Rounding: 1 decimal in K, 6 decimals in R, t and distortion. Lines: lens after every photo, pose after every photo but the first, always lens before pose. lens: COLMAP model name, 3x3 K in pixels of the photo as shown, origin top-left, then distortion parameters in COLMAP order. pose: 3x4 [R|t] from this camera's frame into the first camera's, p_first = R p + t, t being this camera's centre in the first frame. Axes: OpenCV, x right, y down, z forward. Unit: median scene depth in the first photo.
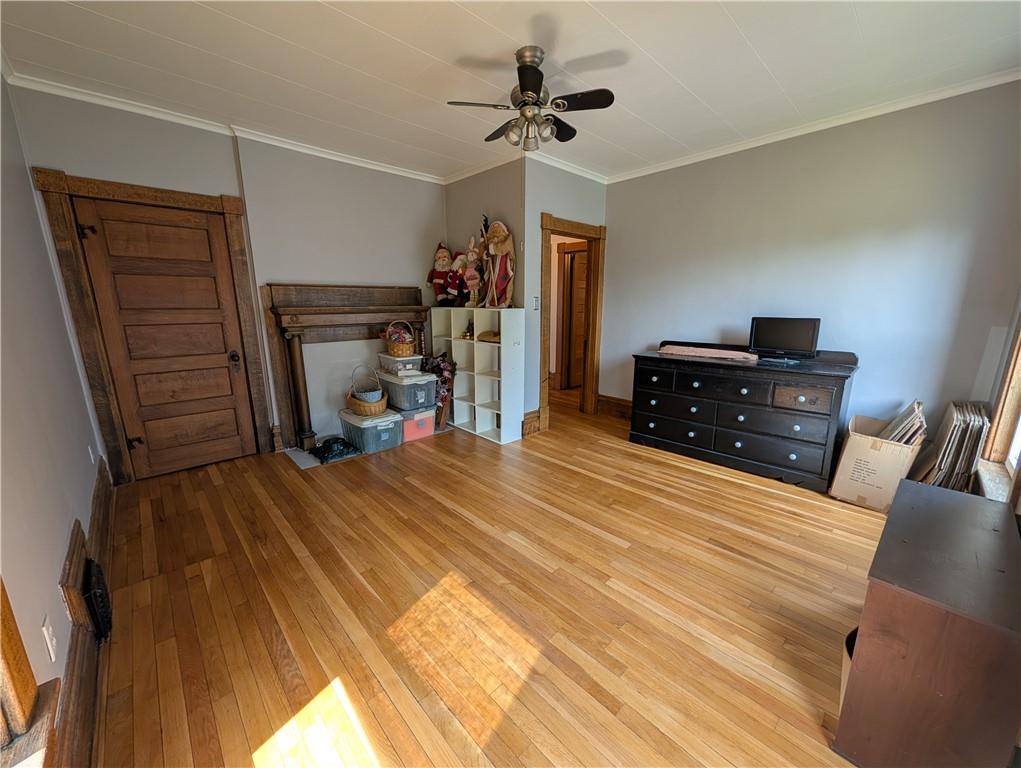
lens RADIAL K [[393.4, 0, 512.8], [0, 393.4, 386.1], [0, 0, 1]] dist [-0.001003, 0.000037]
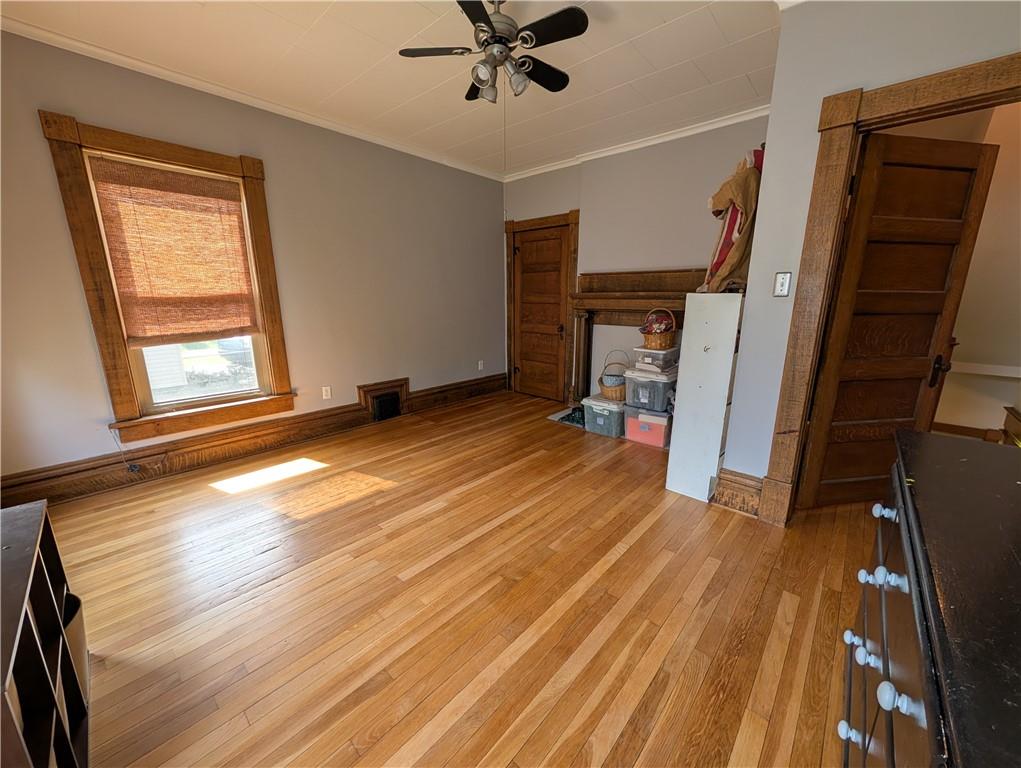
lens RADIAL K [[393.4, 0, 512.8], [0, 393.4, 386.1], [0, 0, 1]] dist [-0.001003, 0.000037]
pose [[0.074170, 0.224303, -0.971693, 0.760712], [-0.213465, 0.955363, 0.204240, -0.142527], [0.974131, 0.192274, 0.118740, 0.790282]]
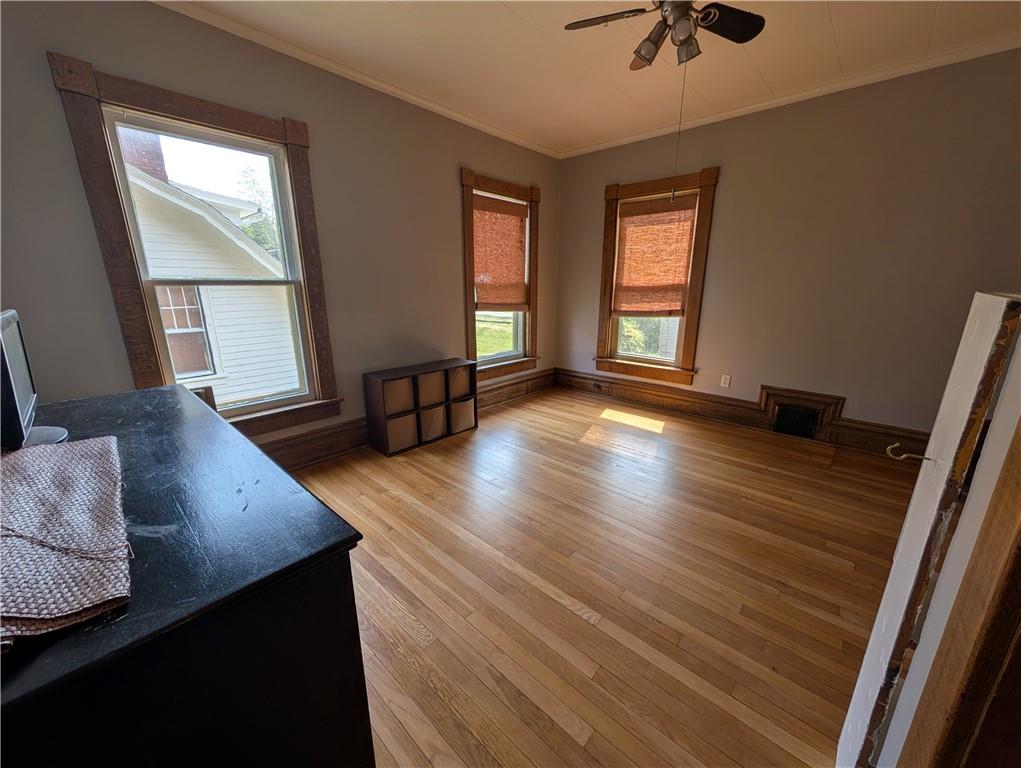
lens RADIAL K [[393.4, 0, 512.8], [0, 393.4, 386.1], [0, 0, 1]] dist [-0.001003, 0.000037]
pose [[-0.997480, 0.018524, -0.068493, 0.302210], [-0.014844, 0.889477, 0.456738, -0.296369], [0.069383, 0.456604, -0.886960, 1.442773]]
